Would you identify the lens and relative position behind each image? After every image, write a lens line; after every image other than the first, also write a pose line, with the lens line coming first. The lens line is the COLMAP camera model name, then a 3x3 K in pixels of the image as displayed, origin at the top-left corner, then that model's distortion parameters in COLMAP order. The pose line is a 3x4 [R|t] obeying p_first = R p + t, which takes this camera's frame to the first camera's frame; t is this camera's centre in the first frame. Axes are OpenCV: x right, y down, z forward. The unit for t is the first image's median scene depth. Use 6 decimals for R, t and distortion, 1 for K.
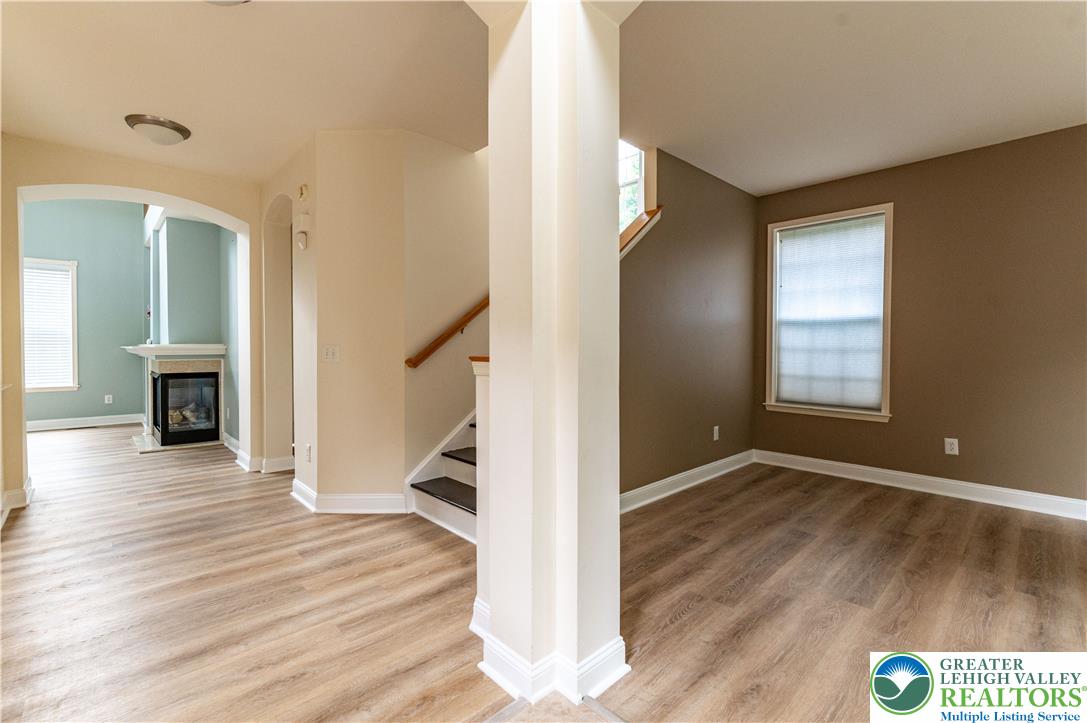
lens RADIAL K [[472.7, 0, 546.6], [0, 472.7, 355.4], [0, 0, 1]] dist [0.000937, -0.000661]
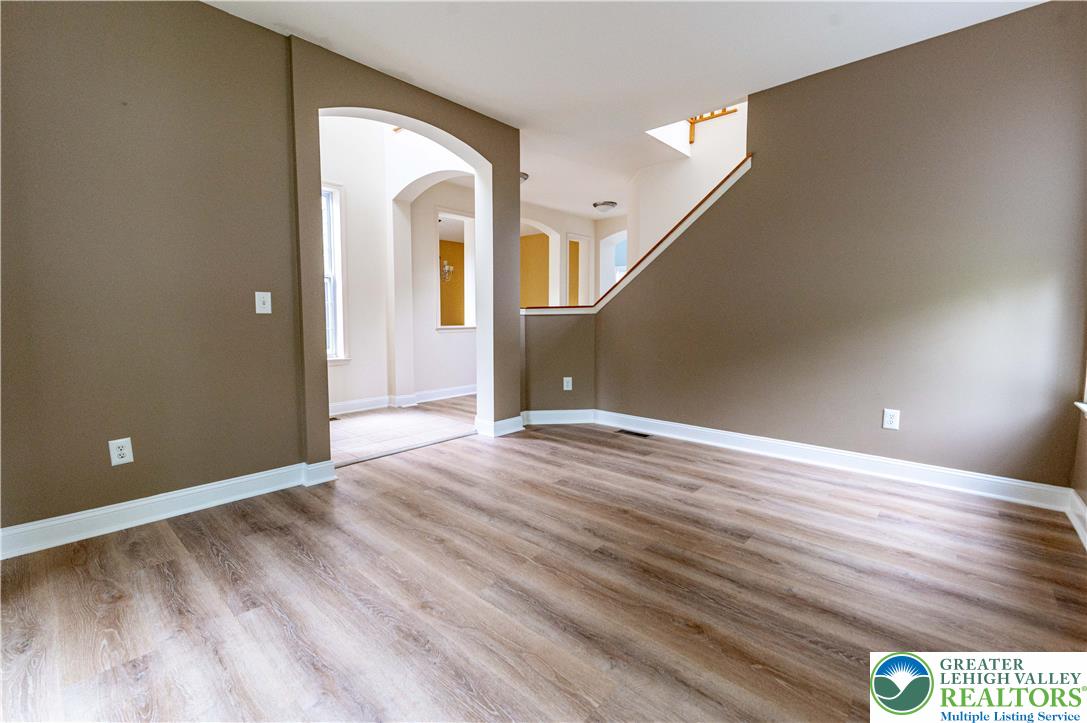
lens RADIAL K [[472.7, 0, 546.8], [0, 472.7, 360.8], [0, 0, 1]] dist [0.000937, -0.000661]
pose [[0.066832, 0.091078, -0.993599, 1.832193], [-0.006778, 0.995844, 0.090828, 0.034415], [0.997741, 0.000665, 0.067171, 0.786664]]
